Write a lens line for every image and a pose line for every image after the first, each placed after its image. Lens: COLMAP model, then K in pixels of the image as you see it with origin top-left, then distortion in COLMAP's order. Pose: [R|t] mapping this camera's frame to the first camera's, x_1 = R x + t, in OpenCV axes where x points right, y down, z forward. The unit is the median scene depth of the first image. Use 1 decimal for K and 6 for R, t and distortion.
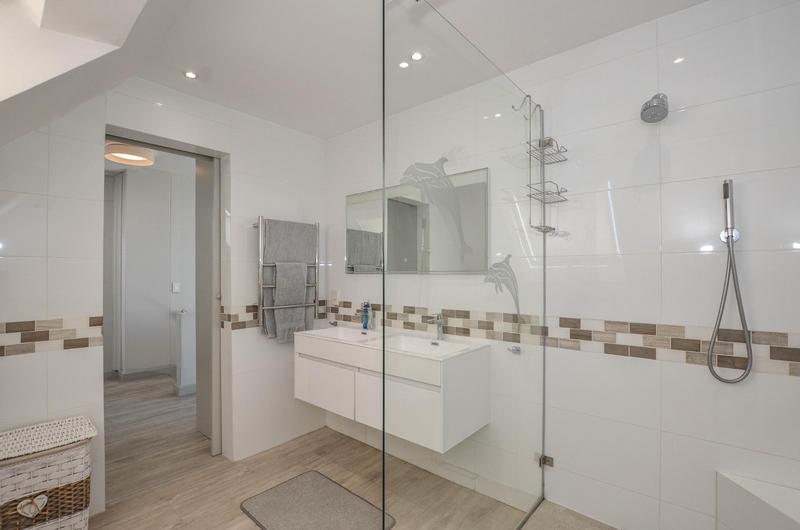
lens RADIAL K [[374.5, 0, 398.1], [0, 374.5, 271.8], [0, 0, 1]] dist [-0.002676, -0.000129]
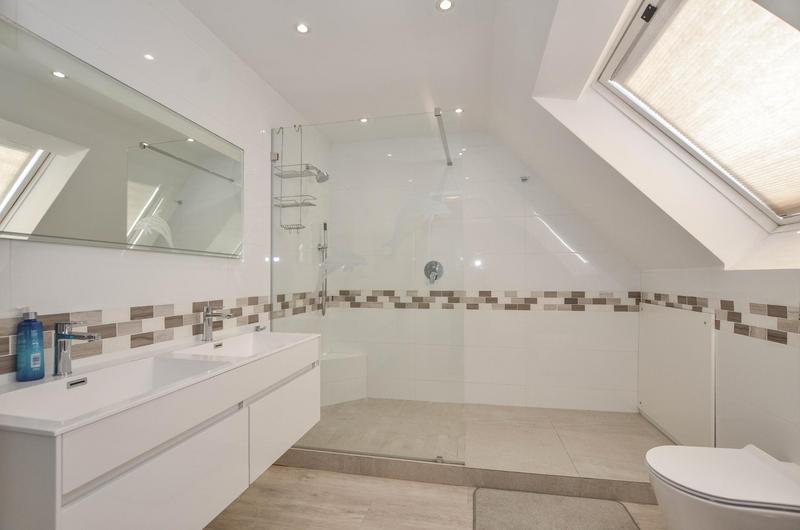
lens RADIAL K [[357.5, 0, 399.7], [0, 357.5, 269.4], [0, 0, 1]] dist [0.000449, 0.000034]
pose [[-0.488409, 0.016192, 0.872465, -0.767738], [-0.012723, 0.999589, -0.025673, 0.052751], [-0.872522, -0.023639, -0.488002, 1.096799]]
